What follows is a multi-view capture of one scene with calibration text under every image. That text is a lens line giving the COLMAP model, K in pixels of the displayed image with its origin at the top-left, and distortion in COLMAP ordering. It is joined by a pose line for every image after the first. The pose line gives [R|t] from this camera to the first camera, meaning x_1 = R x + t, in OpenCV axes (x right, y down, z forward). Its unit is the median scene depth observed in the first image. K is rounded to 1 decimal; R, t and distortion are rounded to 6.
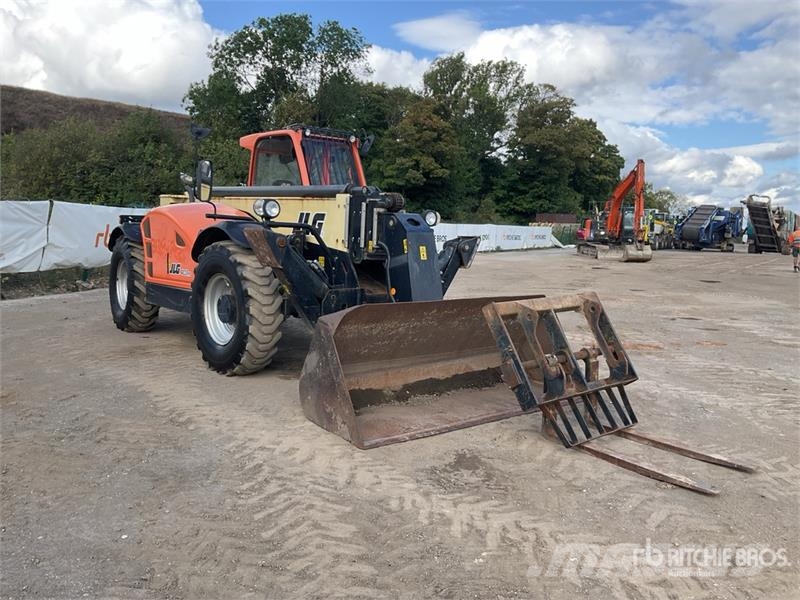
lens RADIAL K [[661.0, 0, 384.3], [0, 661.0, 286.1], [0, 0, 1]] dist [0.084448, -0.184832]
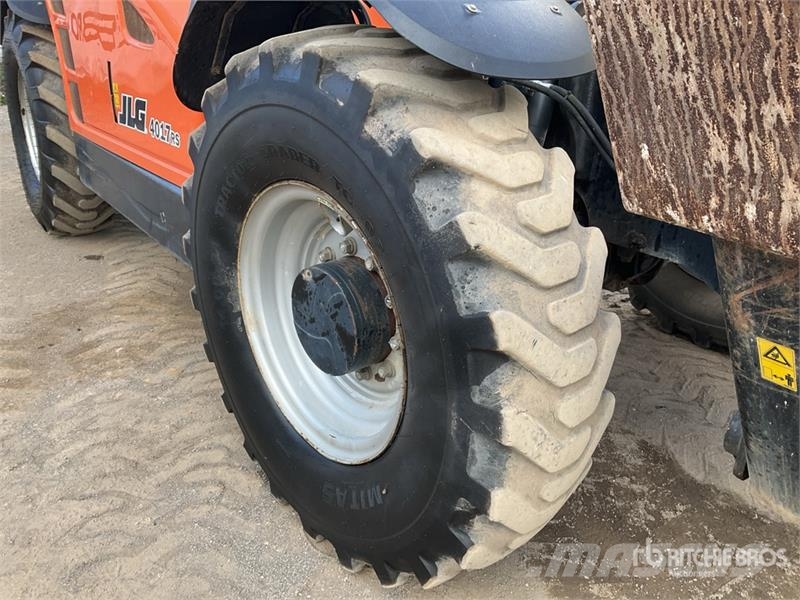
lens RADIAL K [[664.5, 0, 395.8], [0, 664.5, 301.8], [0, 0, 1]] dist [0.077020, -0.149541]
pose [[0.999961, 0.004493, 0.007603, -0.107945], [-0.006722, 0.945620, 0.325205, -0.027407], [-0.005729, -0.325243, 0.945613, 0.381104]]
